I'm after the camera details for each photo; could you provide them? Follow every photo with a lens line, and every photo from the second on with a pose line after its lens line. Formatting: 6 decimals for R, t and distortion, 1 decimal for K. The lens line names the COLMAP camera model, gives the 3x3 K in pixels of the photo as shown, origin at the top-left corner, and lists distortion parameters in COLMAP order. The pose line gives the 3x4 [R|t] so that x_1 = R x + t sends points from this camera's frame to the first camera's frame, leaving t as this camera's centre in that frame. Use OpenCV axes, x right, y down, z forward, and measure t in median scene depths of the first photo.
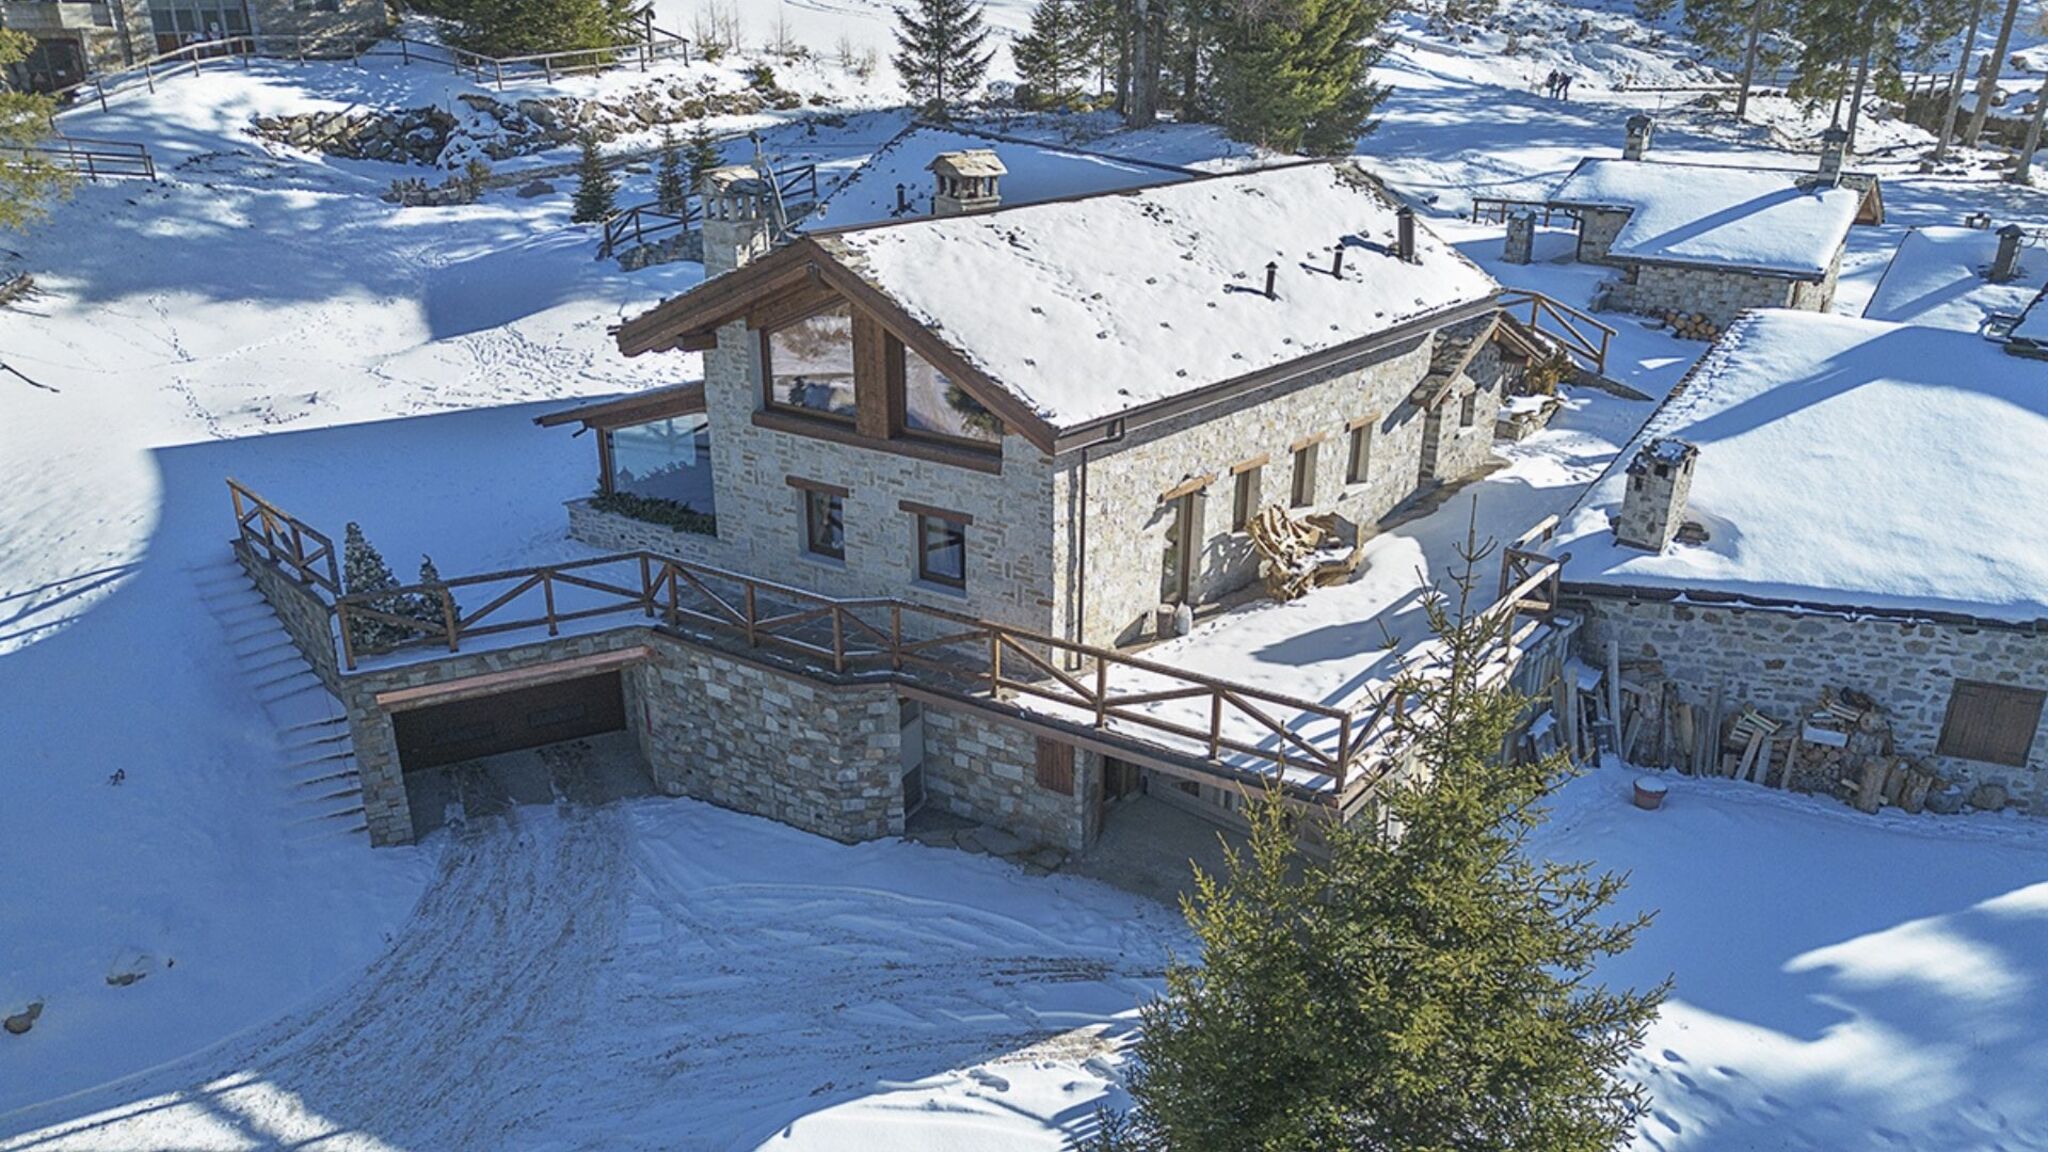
lens RADIAL K [[1476.1, 0, 1024.0], [0, 1476.1, 576.0], [0, 0, 1]] dist [0.112651, -0.116607]
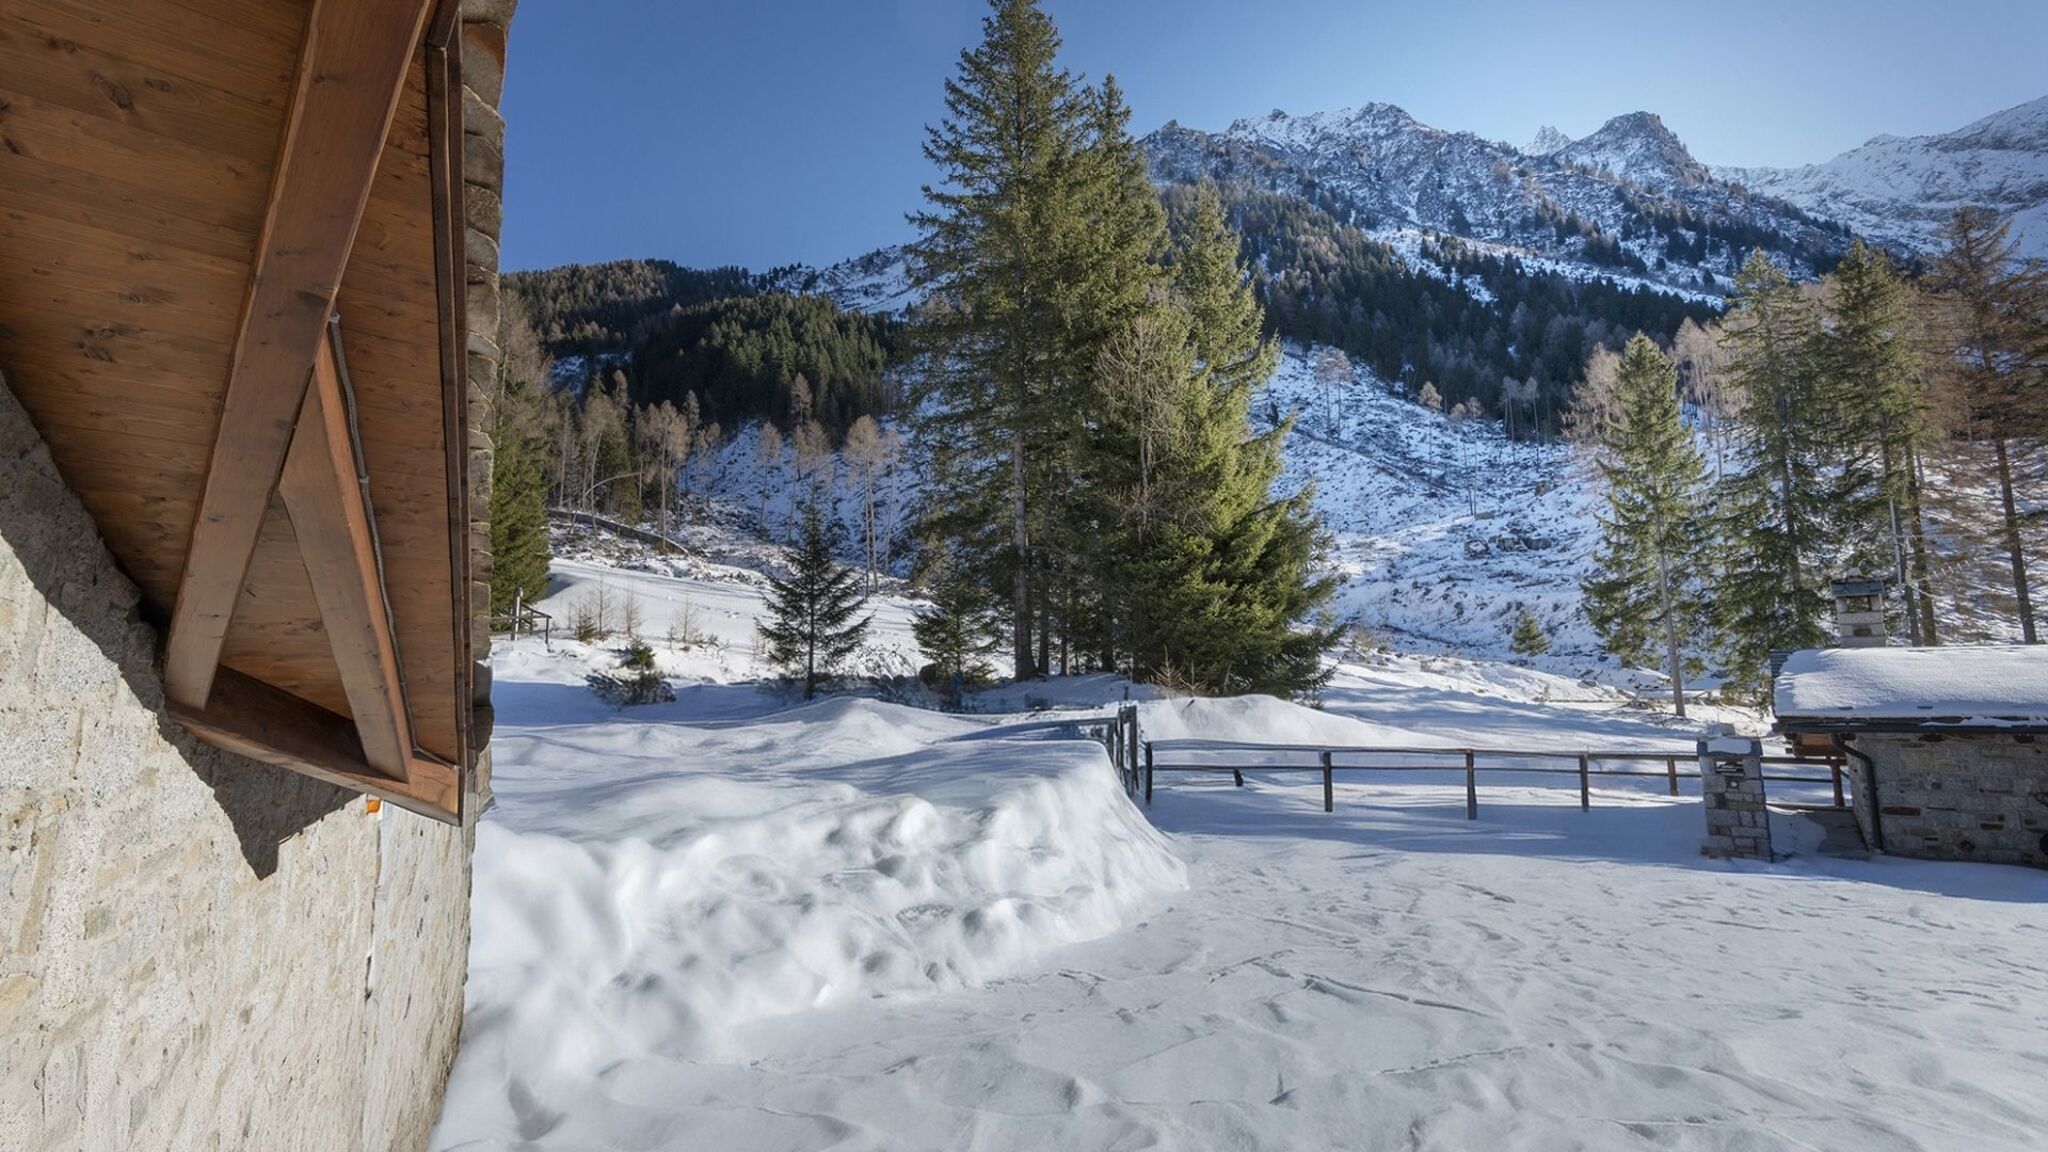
lens RADIAL K [[952.6, 0, 1033.6], [0, 952.6, 555.8], [0, 0, 1]] dist [0.031339, -0.016495]
pose [[0.998979, -0.015652, -0.042371, 0.099381], [-0.007563, 0.866836, -0.498535, -0.102666], [0.044532, 0.498347, 0.865833, 0.504423]]
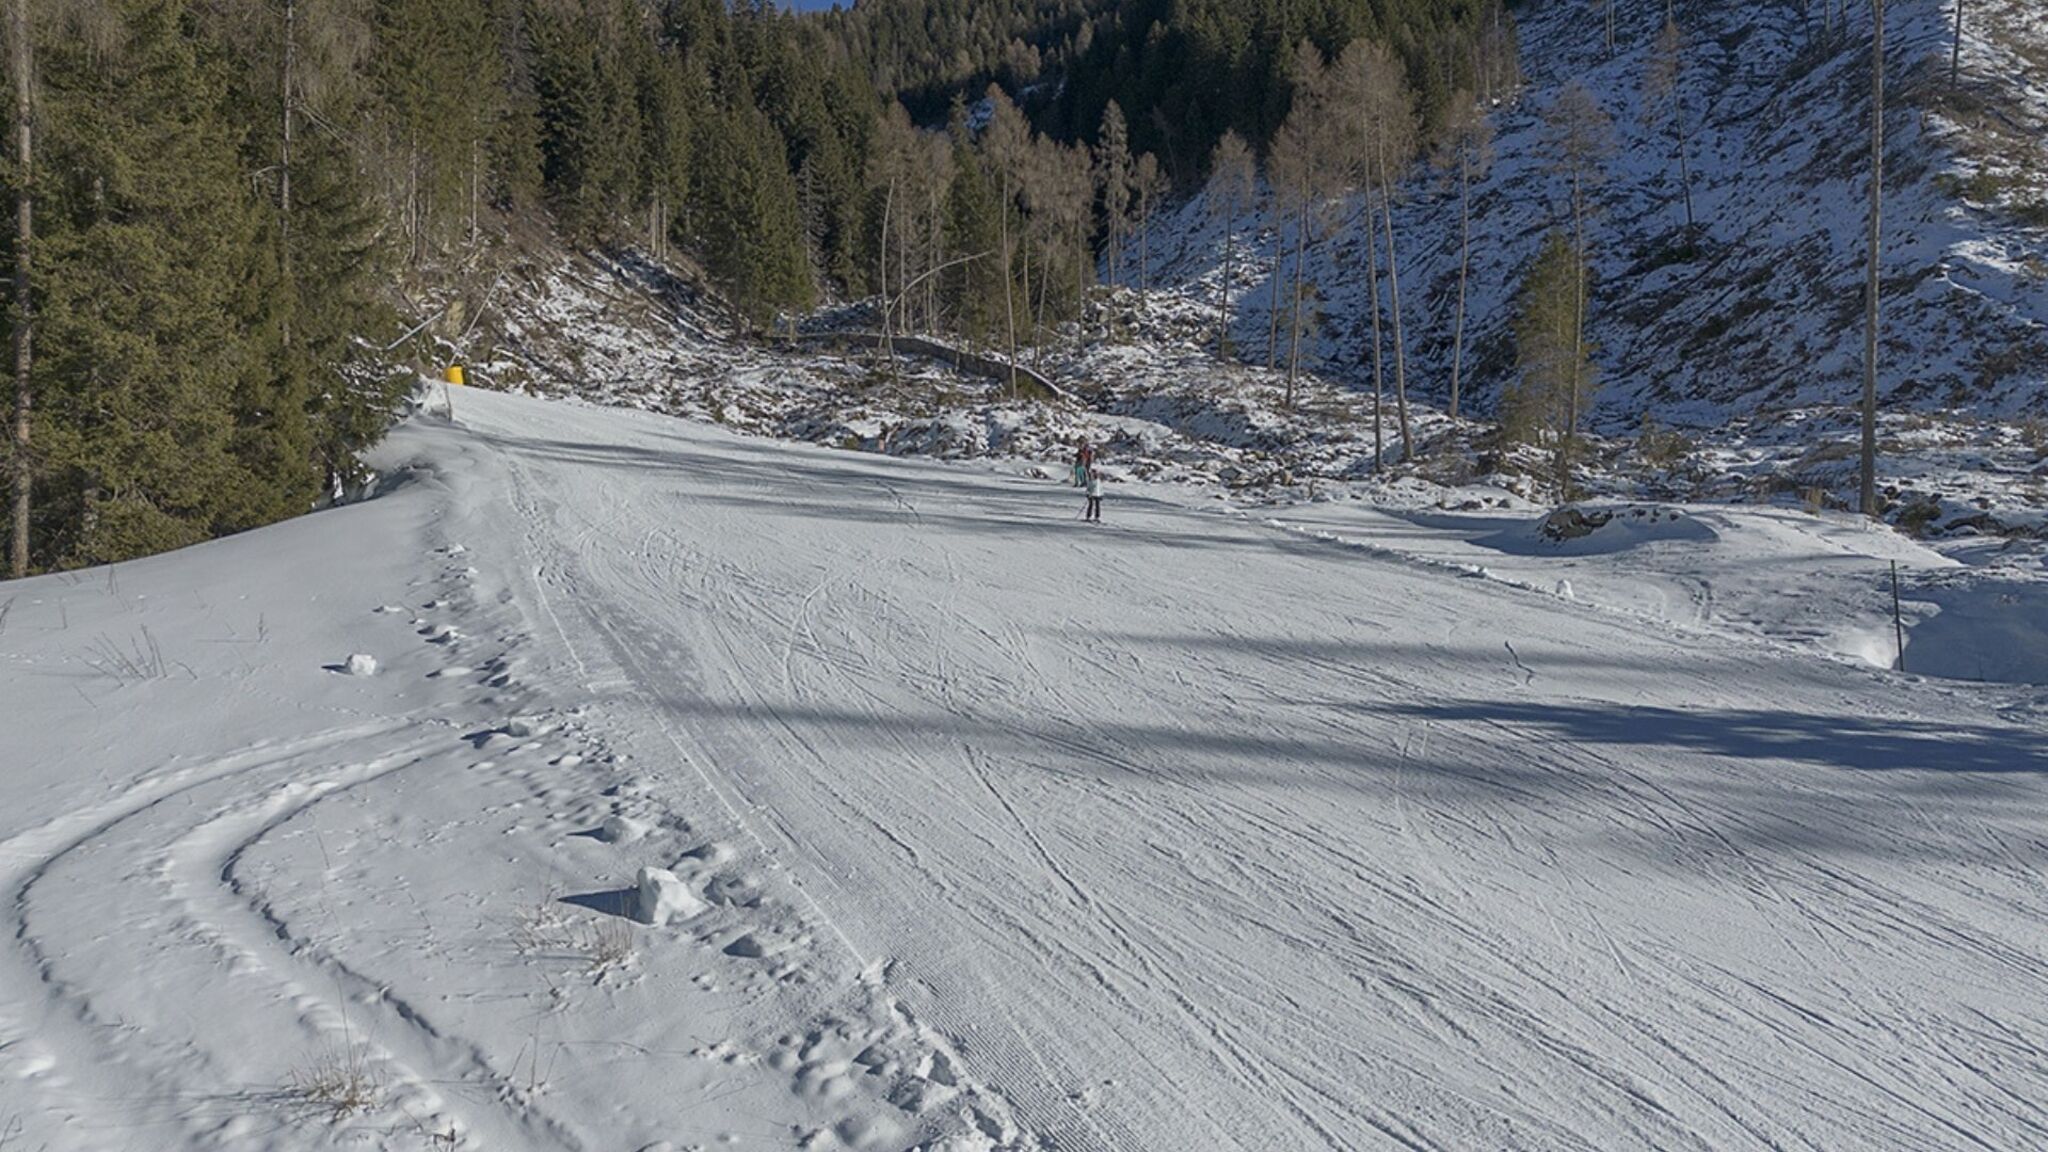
lens RADIAL K [[1476.1, 0, 1024.0], [0, 1476.1, 576.0], [0, 0, 1]] dist [0.112651, -0.116607]
pose [[0.868466, -0.014946, -0.495523, 0.033965], [-0.179089, 0.922587, -0.341703, -0.489334], [0.462270, 0.385500, 0.798559, 1.206028]]
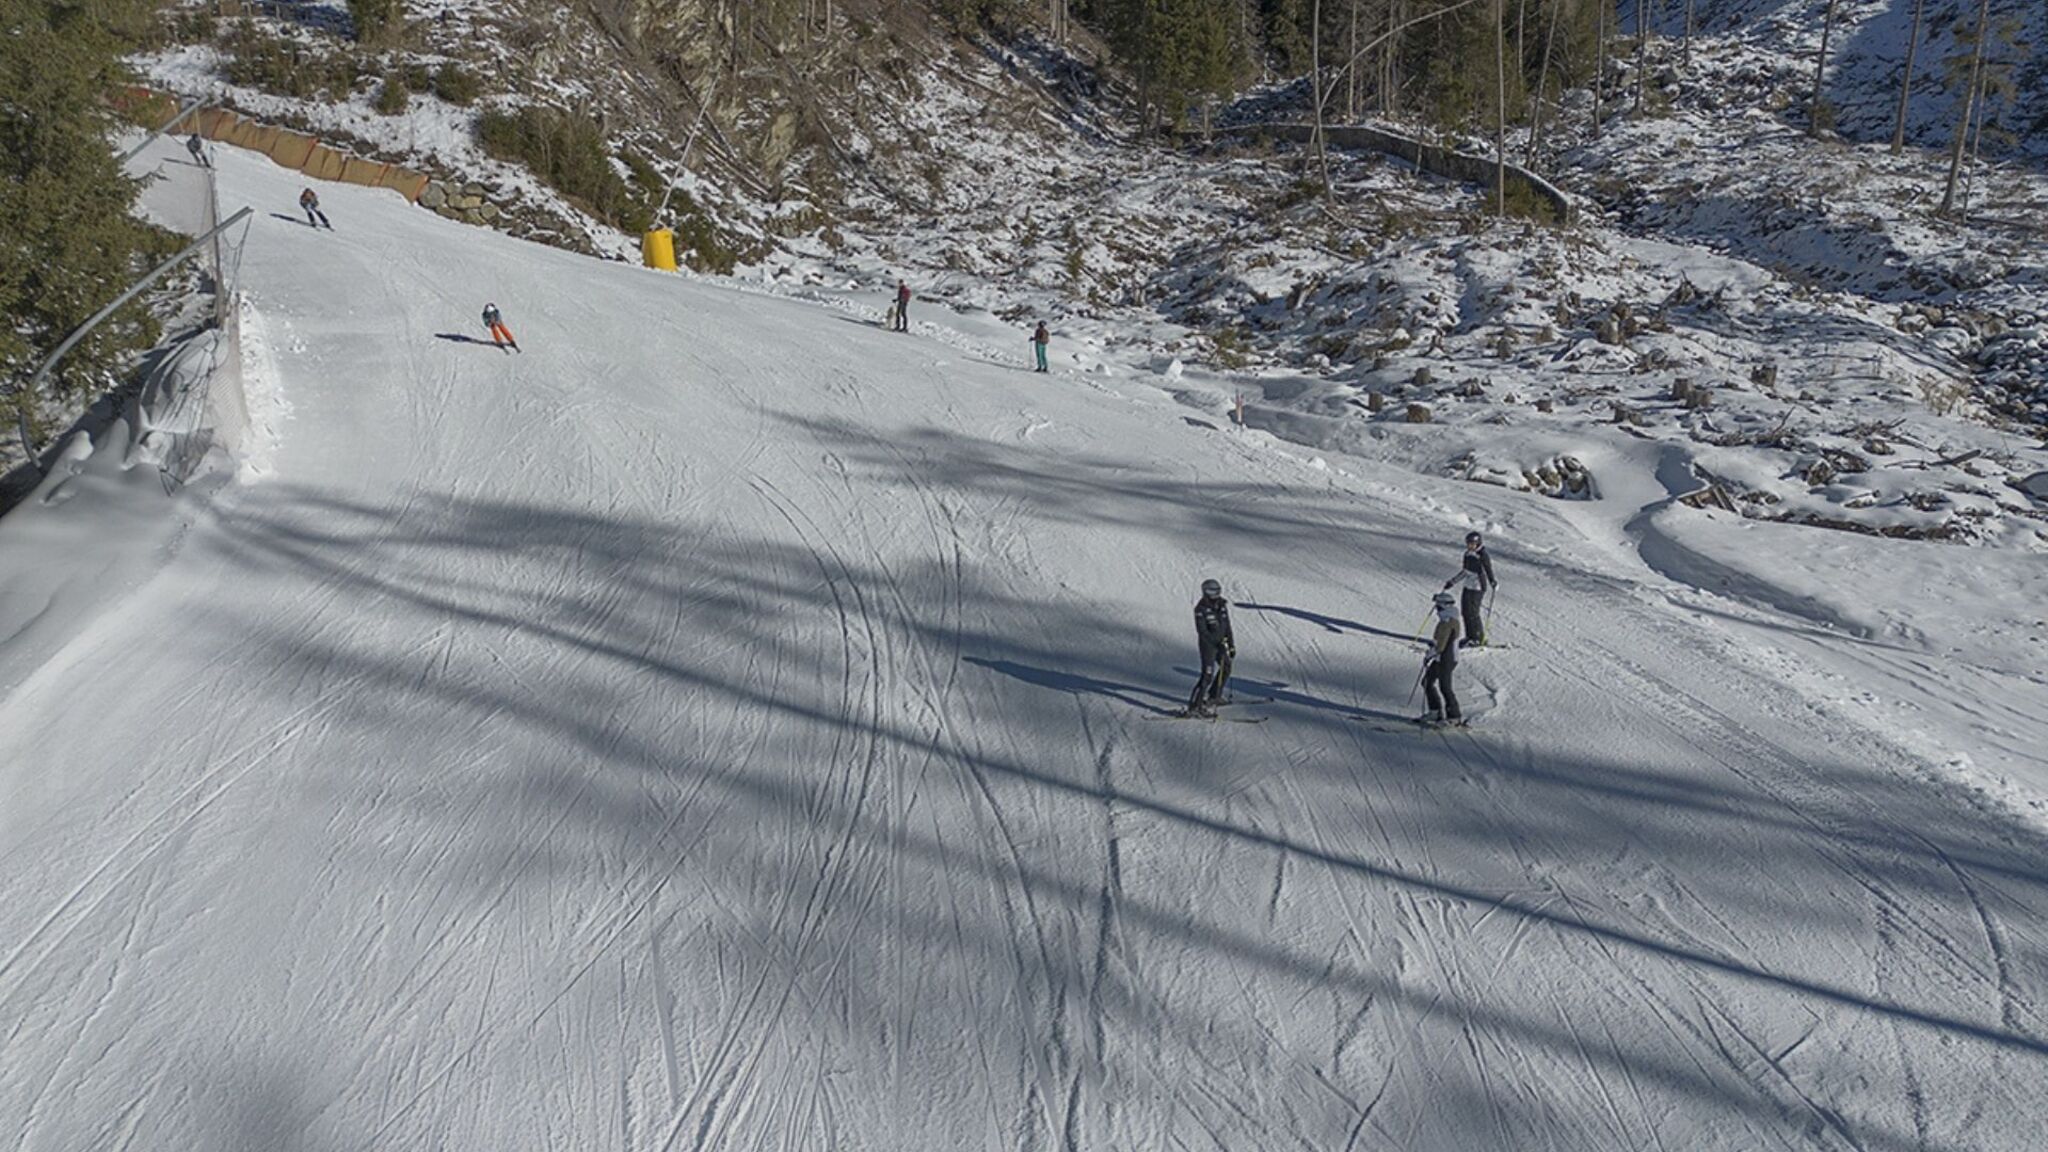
lens RADIAL K [[1476.1, 0, 1024.0], [0, 1476.1, 576.0], [0, 0, 1]] dist [0.112651, -0.116607]
pose [[0.685036, 0.090975, -0.722806, -0.270150], [-0.275065, 0.951031, -0.140991, -0.797371], [0.674584, 0.295403, 0.676515, 1.612709]]
